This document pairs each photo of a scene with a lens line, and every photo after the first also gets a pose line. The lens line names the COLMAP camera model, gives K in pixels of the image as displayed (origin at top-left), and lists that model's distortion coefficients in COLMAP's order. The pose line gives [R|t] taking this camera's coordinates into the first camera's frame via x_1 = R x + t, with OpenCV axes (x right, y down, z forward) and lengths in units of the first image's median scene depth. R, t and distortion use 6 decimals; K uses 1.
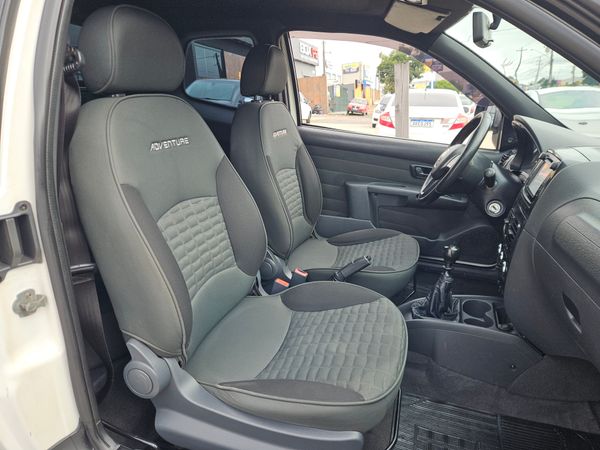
lens RADIAL K [[398.0, 0, 297.4], [0, 398.0, 224.2], [0, 0, 1]] dist [0.026551, -0.002061]
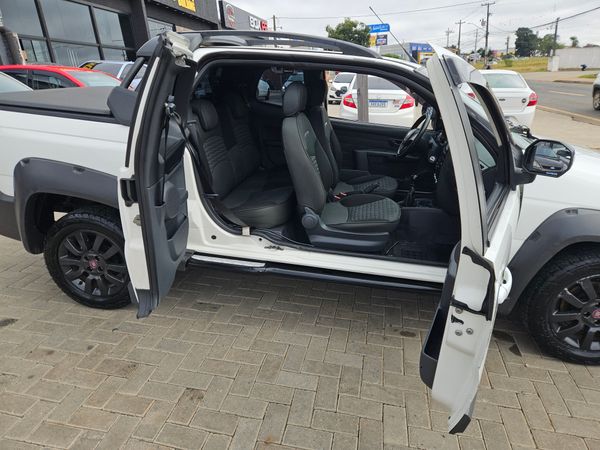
lens RADIAL K [[398.0, 0, 301.1], [0, 398.0, 226.4], [0, 0, 1]] dist [0.026551, -0.002061]
pose [[0.990960, -0.046938, 0.125676, -0.374599], [0.038644, 0.996961, 0.067634, 0.113922], [-0.128469, -0.062166, 0.989763, -0.799987]]
